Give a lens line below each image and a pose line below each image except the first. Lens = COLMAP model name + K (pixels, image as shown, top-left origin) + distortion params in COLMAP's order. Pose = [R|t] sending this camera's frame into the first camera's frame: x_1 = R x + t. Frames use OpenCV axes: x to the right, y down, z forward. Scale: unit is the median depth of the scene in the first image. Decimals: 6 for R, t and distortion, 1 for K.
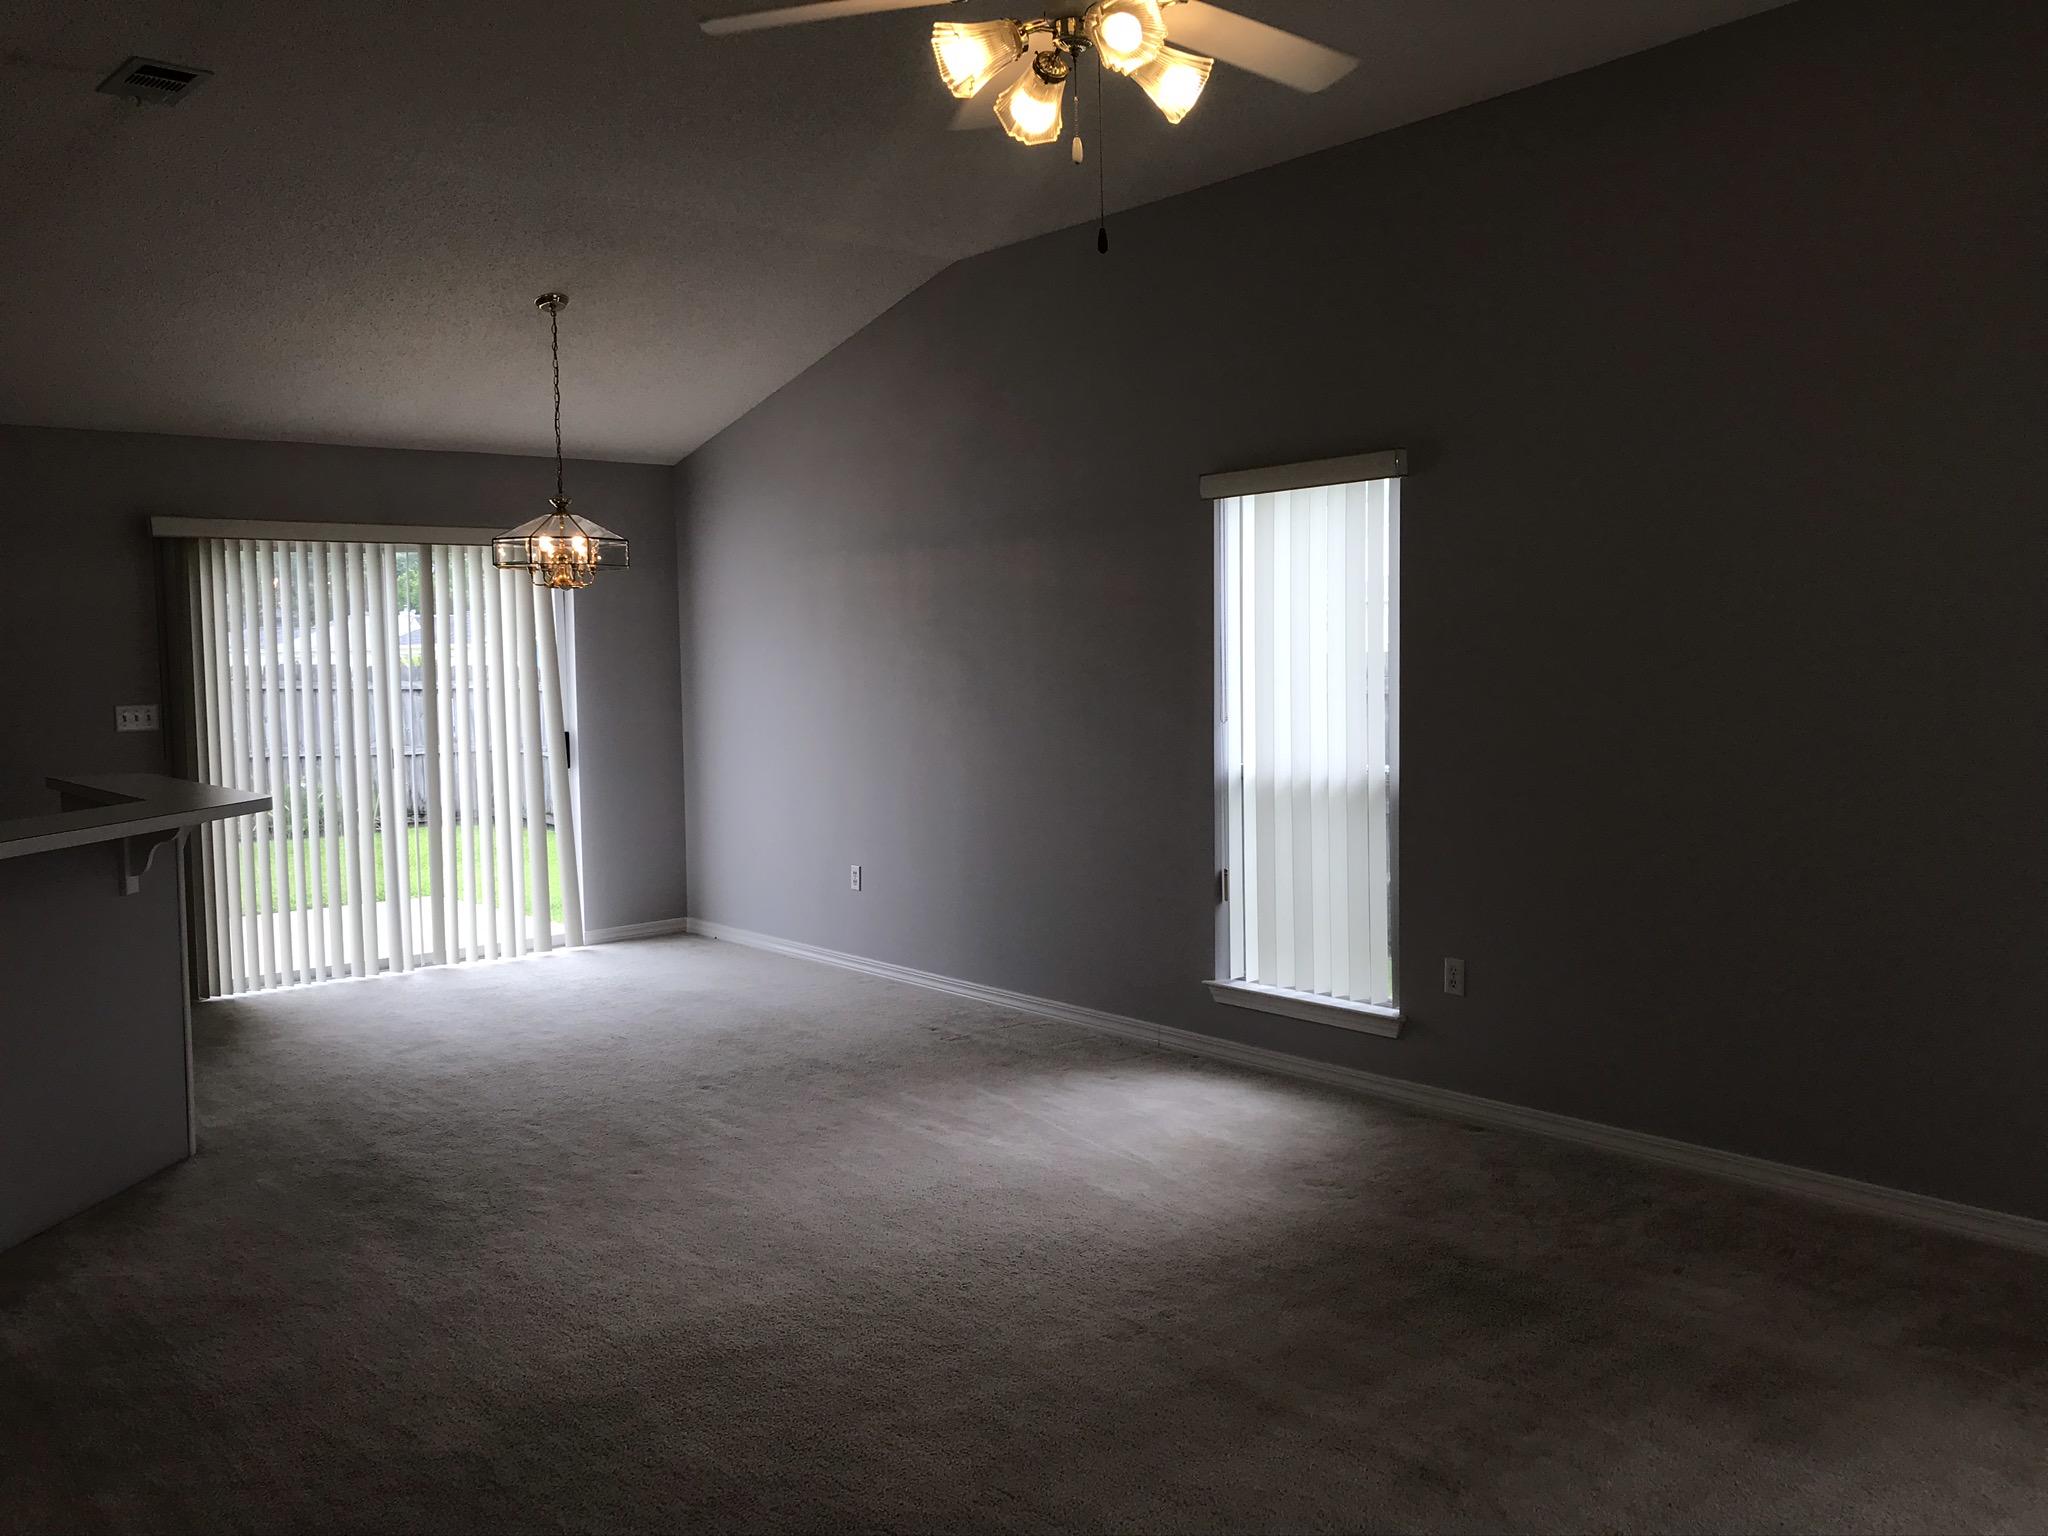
lens RADIAL K [[1684.1, 0, 1025.5], [0, 1684.1, 768.2], [0, 0, 1]] dist [0.036490, -0.021525]
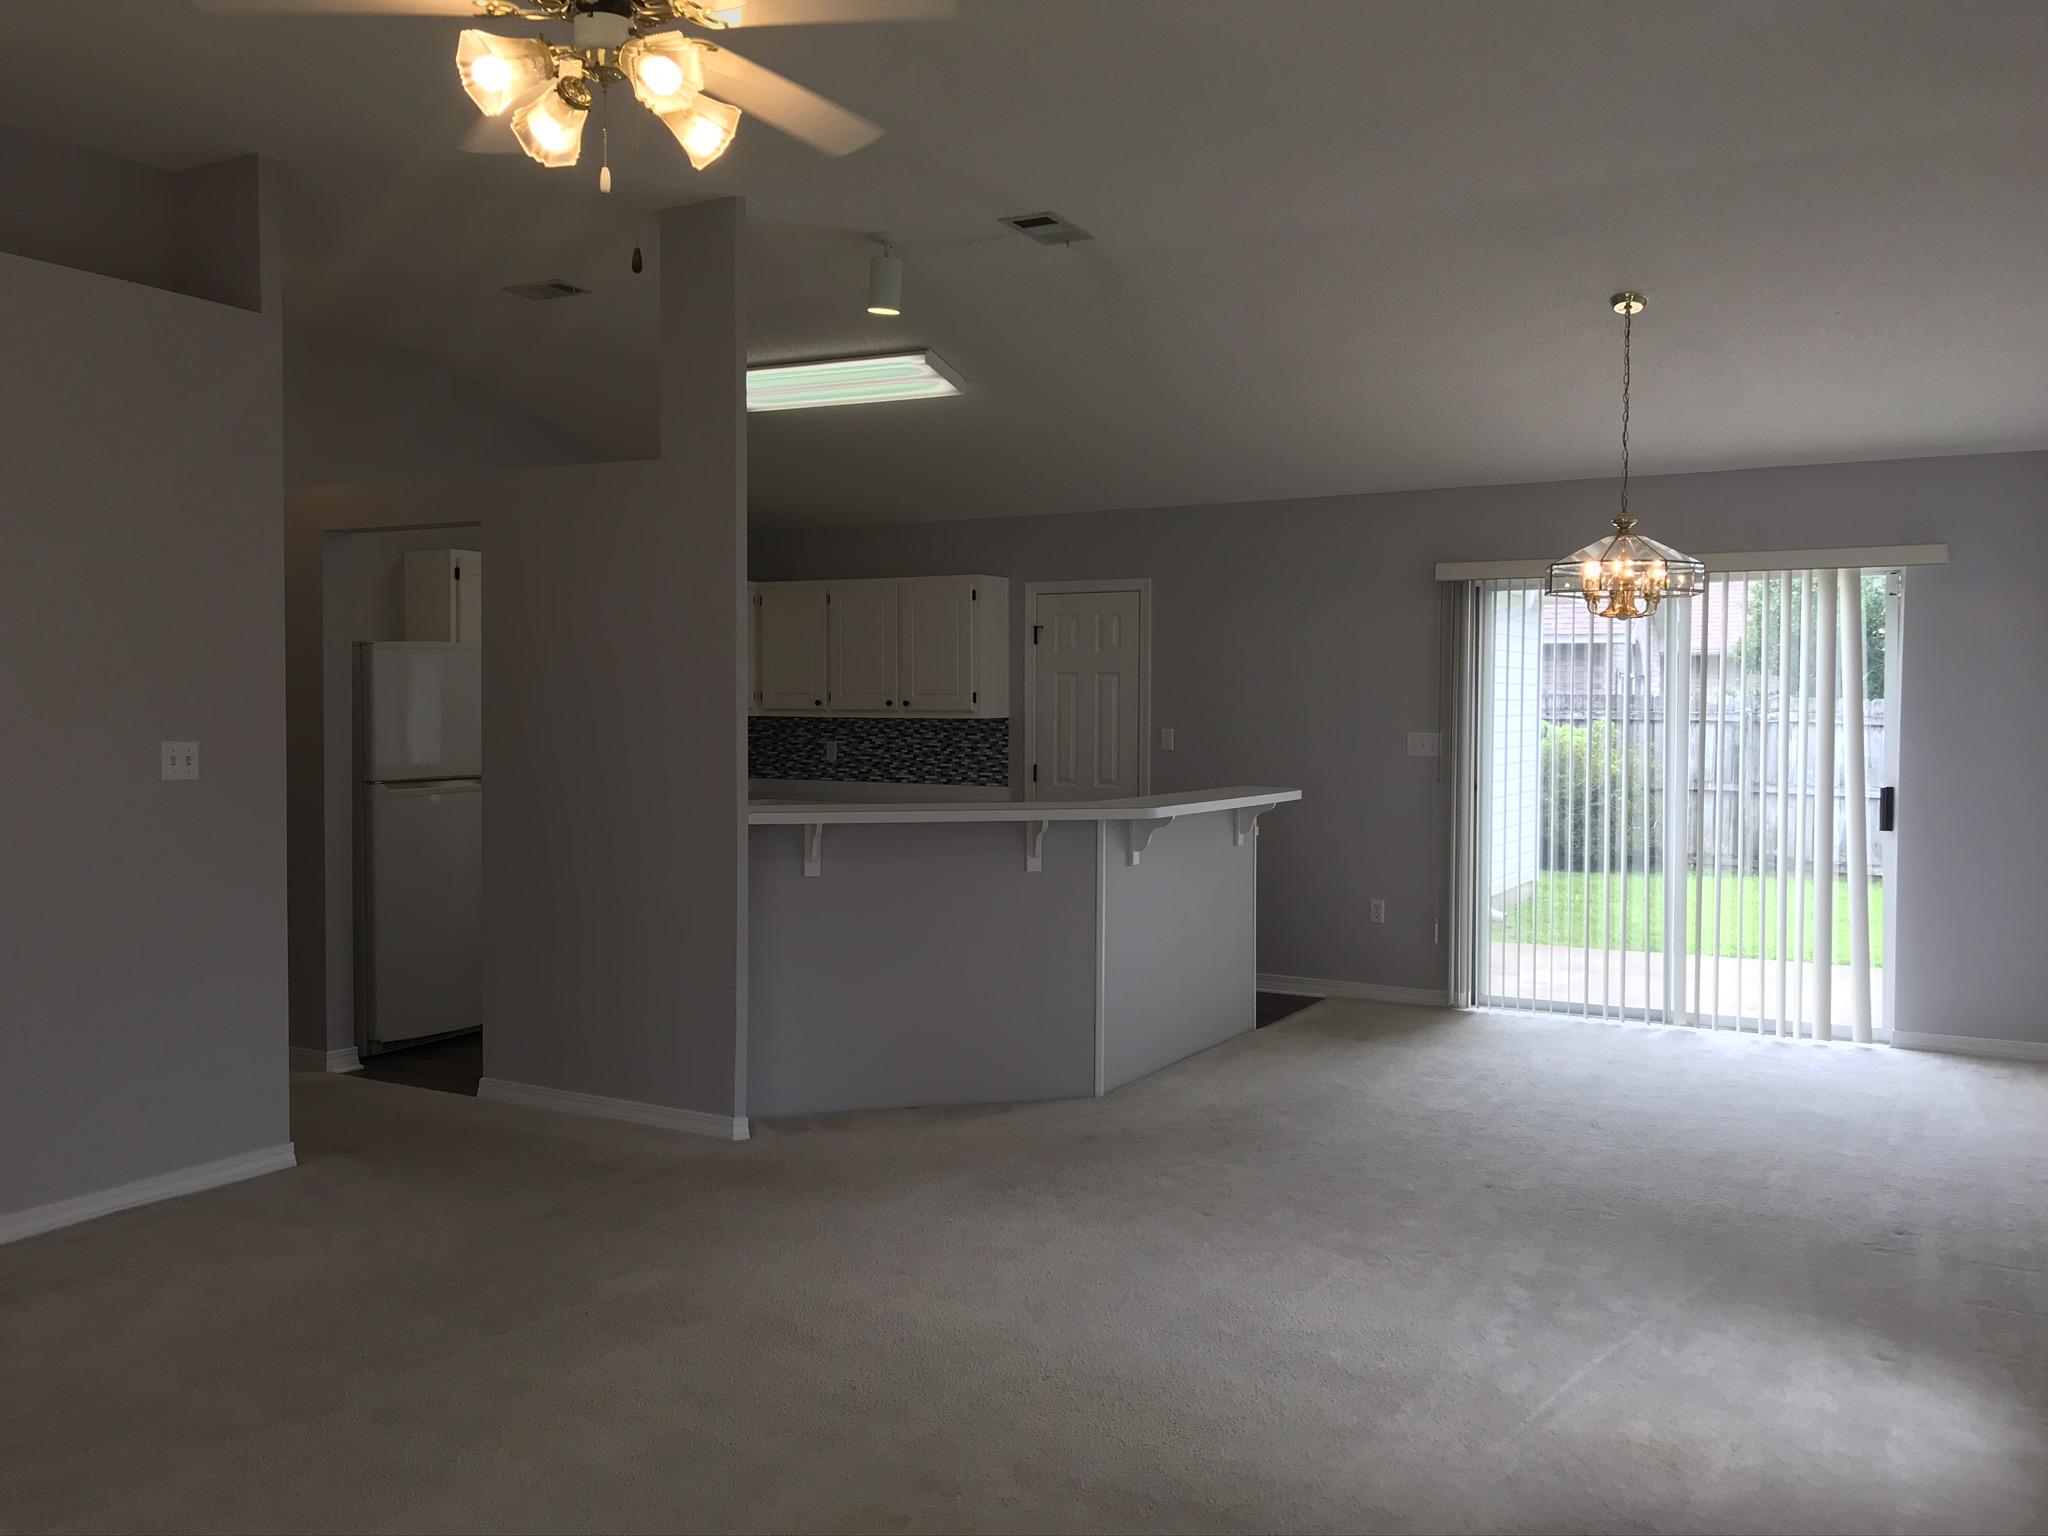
lens RADIAL K [[1684.1, 0, 1028.2], [0, 1684.1, 757.9], [0, 0, 1]] dist [0.036490, -0.021525]
pose [[0.353985, 0.051442, -0.933835, 0.429862], [-0.079404, 0.996534, 0.024797, -0.027885], [0.931874, 0.065372, 0.356843, 0.363208]]
